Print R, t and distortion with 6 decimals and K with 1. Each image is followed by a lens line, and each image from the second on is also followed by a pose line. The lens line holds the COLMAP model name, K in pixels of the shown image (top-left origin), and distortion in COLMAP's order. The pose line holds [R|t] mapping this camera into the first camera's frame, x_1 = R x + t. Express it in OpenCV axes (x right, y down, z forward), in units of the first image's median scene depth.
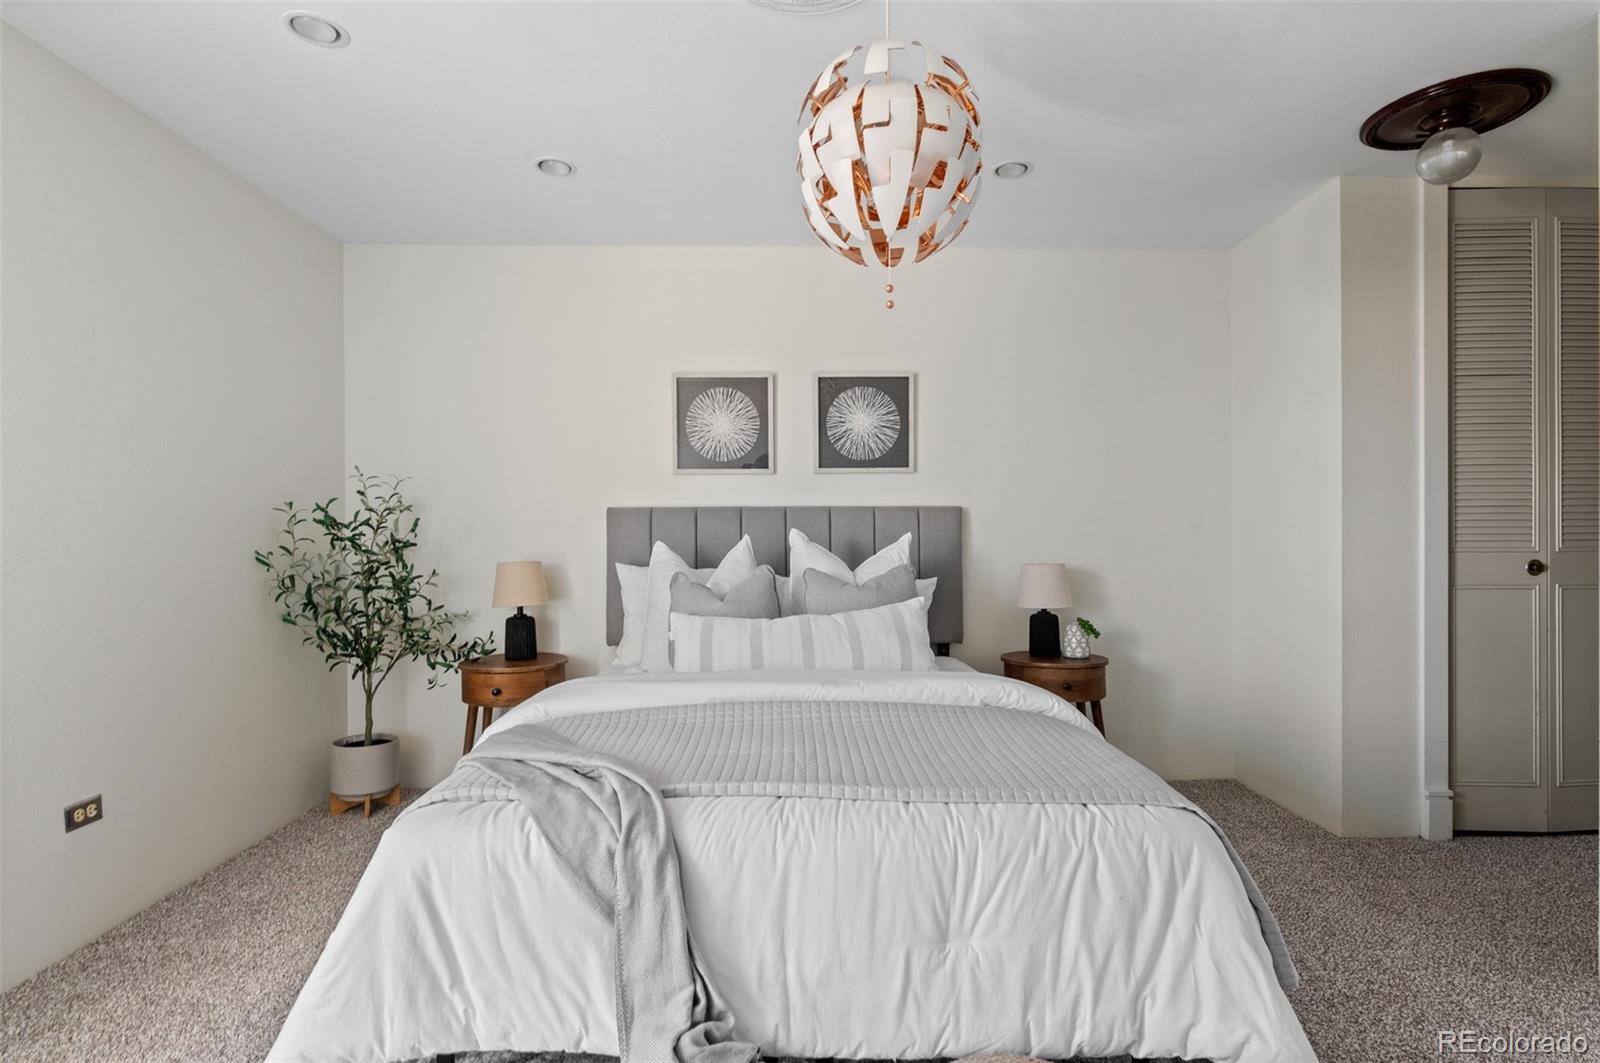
lens RADIAL K [[799.5, 0, 805.1], [0, 799.5, 527.5], [0, 0, 1]] dist [0.012209, -0.000029]
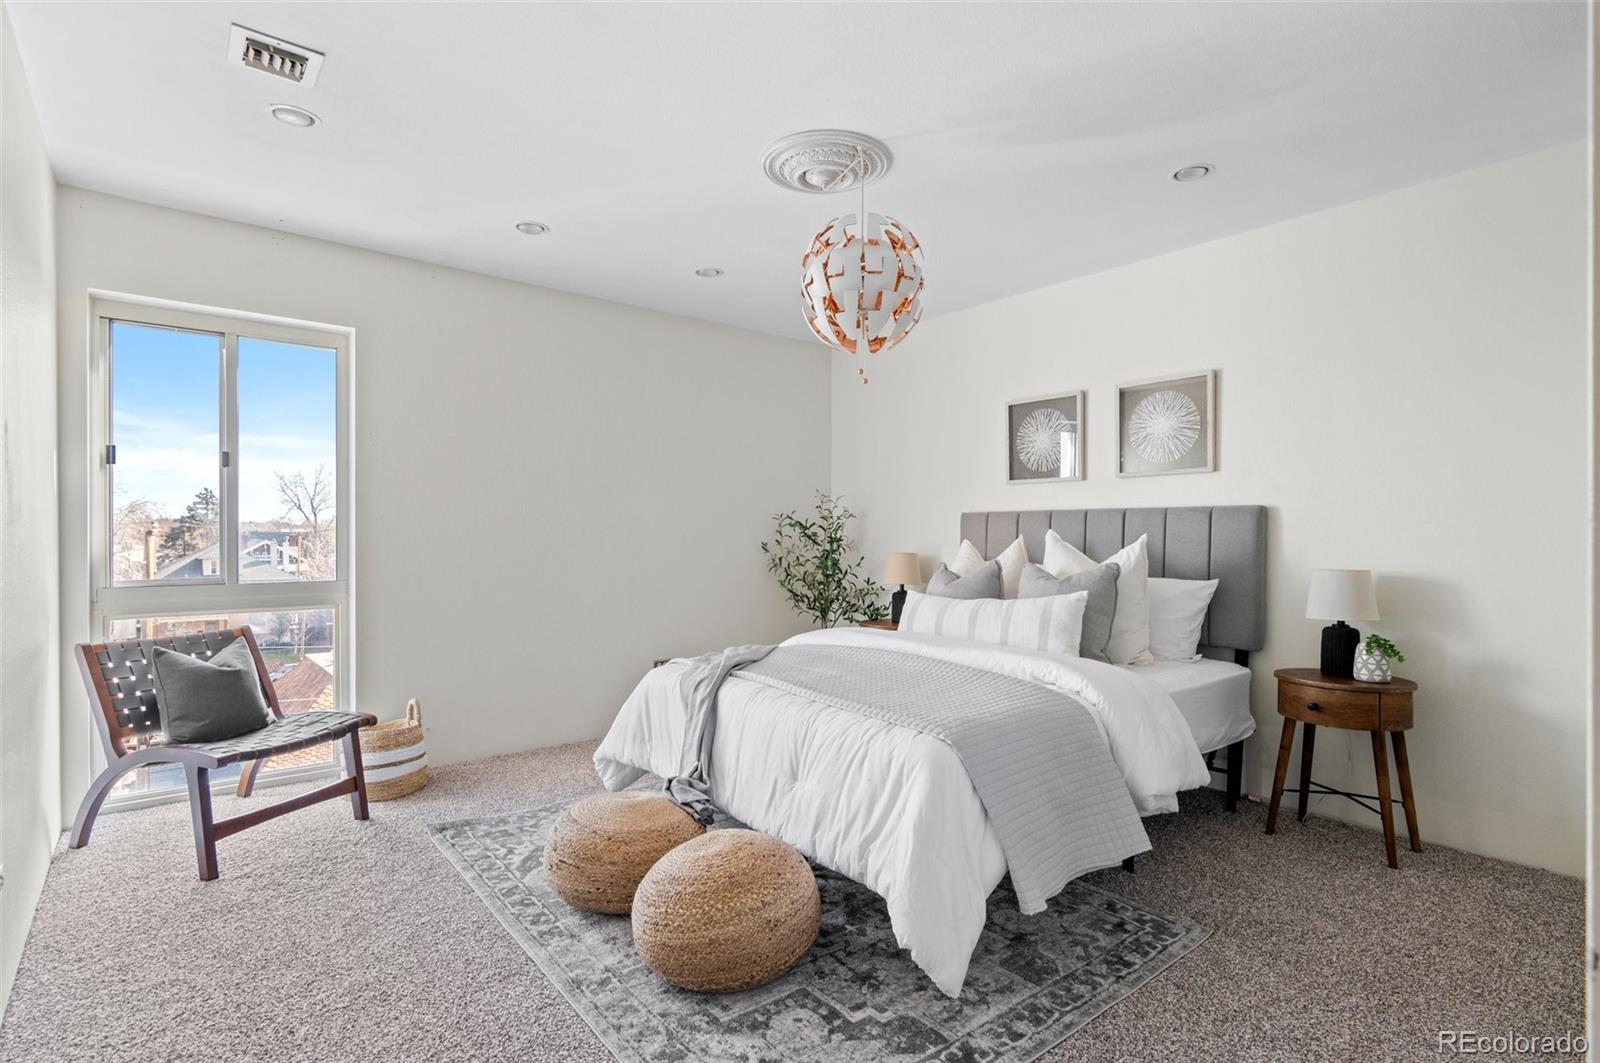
lens RADIAL K [[795.3, 0, 800.5], [0, 795.3, 537.6], [0, 0, 1]] dist [-0.001562, -0.000814]
pose [[0.612796, 0.008095, -0.790200, 0.632015], [0.002397, 0.999924, 0.012102, -0.001489], [0.790238, -0.009311, 0.612730, 0.004244]]
